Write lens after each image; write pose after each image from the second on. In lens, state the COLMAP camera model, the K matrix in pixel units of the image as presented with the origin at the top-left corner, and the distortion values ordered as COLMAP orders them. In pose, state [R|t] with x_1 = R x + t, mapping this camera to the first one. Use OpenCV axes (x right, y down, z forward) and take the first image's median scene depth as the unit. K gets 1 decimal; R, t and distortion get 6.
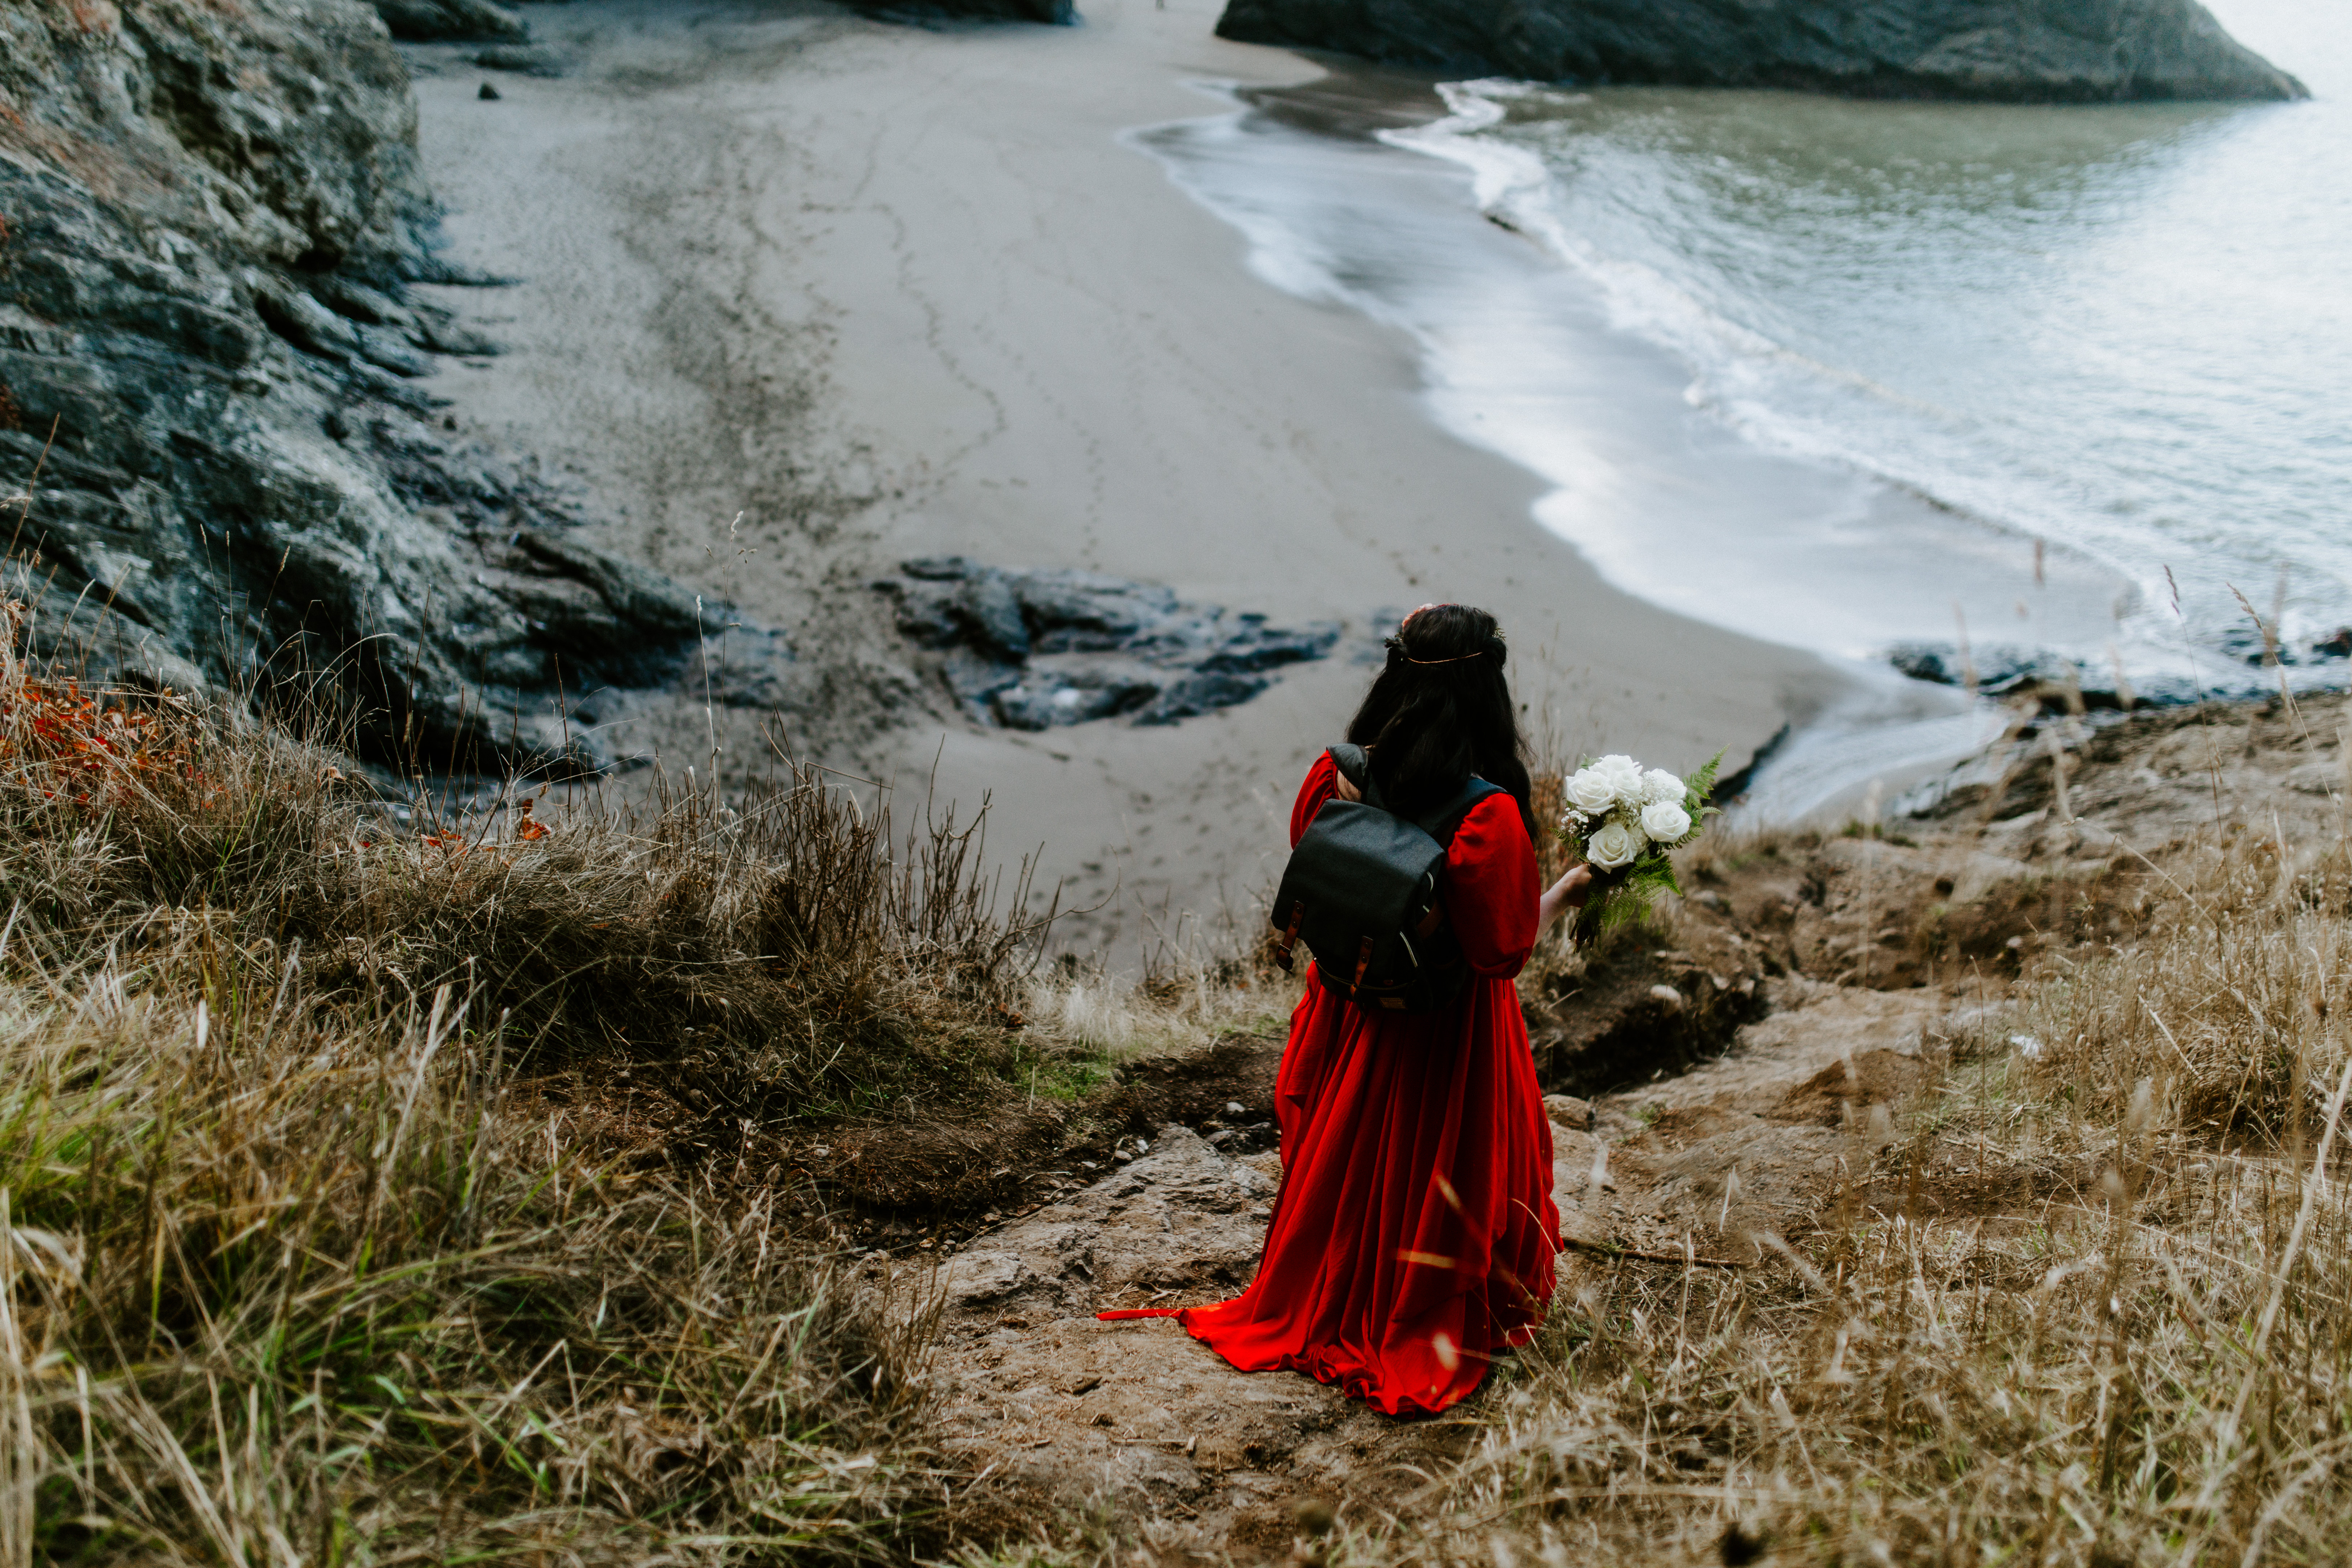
lens RADIAL K [[2279.4, 0, 1176.0], [0, 2279.4, 784.0], [0, 0, 1]] dist [-0.004507, 0.013850]
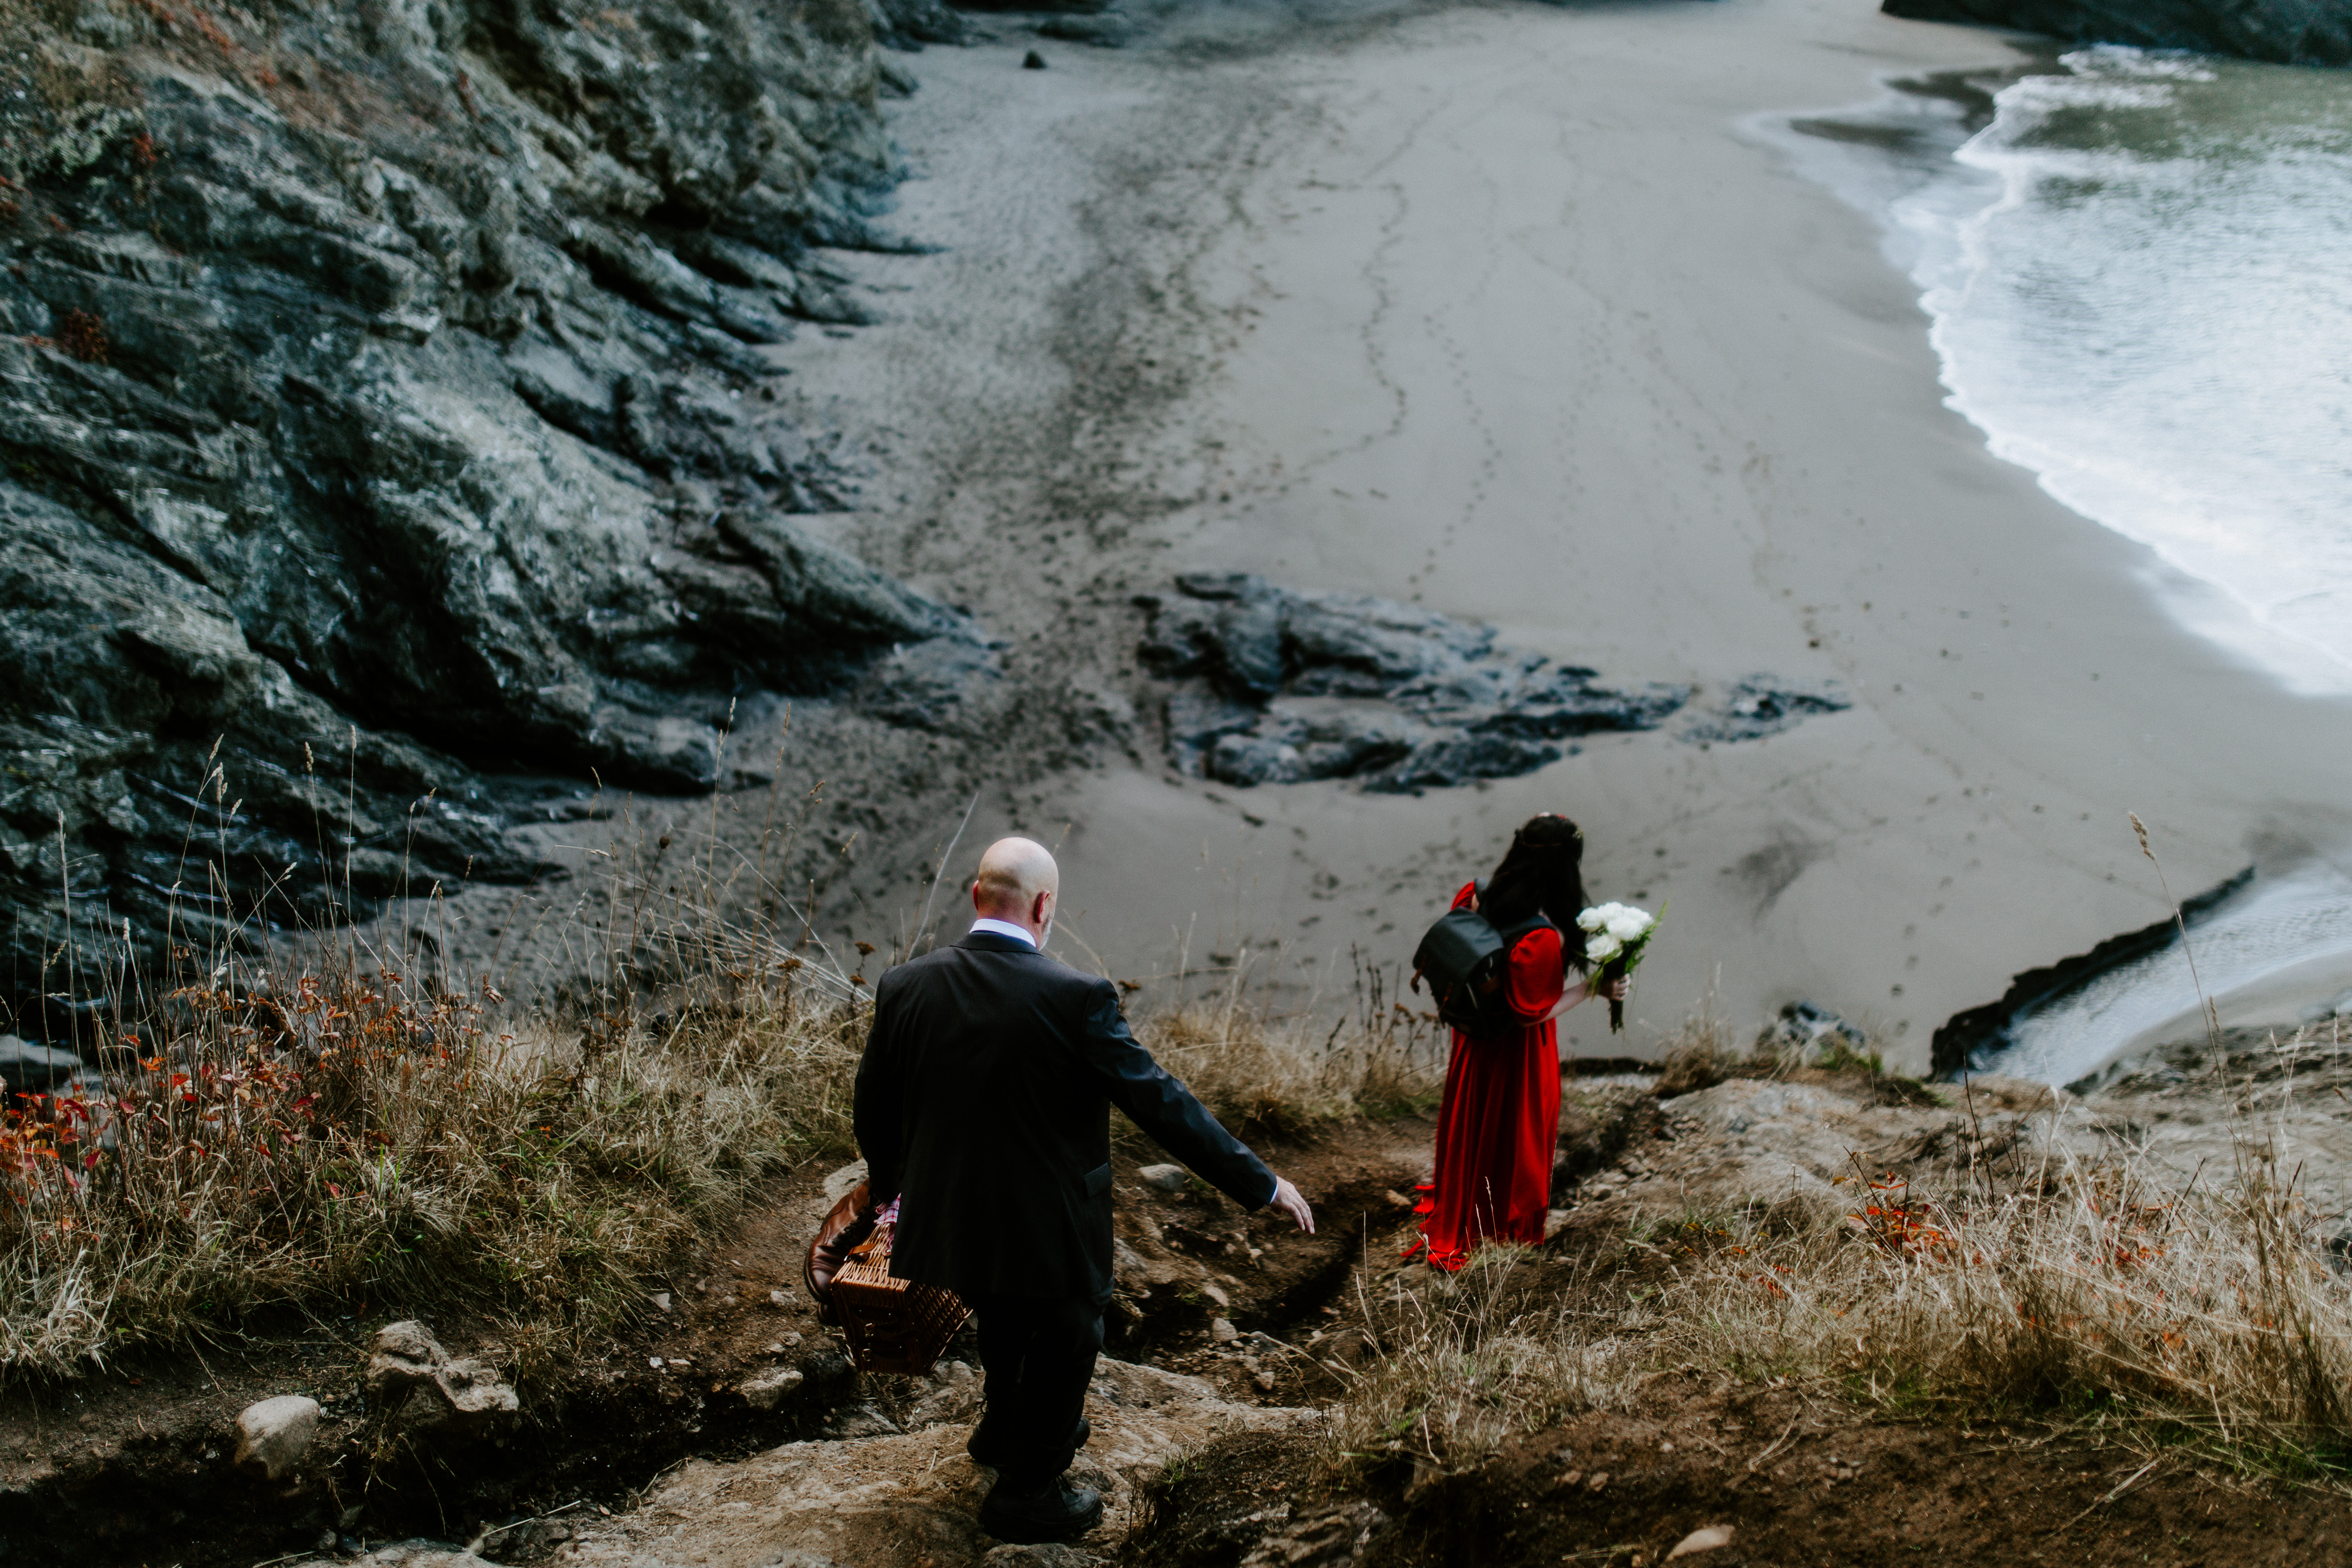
lens RADIAL K [[2384.5, 0, 1225.4], [0, 2384.5, 786.3], [0, 0, 1]] dist [-0.008352, 0.009563]
pose [[0.955703, 0.093102, -0.279221, 0.172495], [-0.096558, 0.995326, 0.001383, -0.023421], [0.278045, 0.025639, 0.960226, 0.158401]]
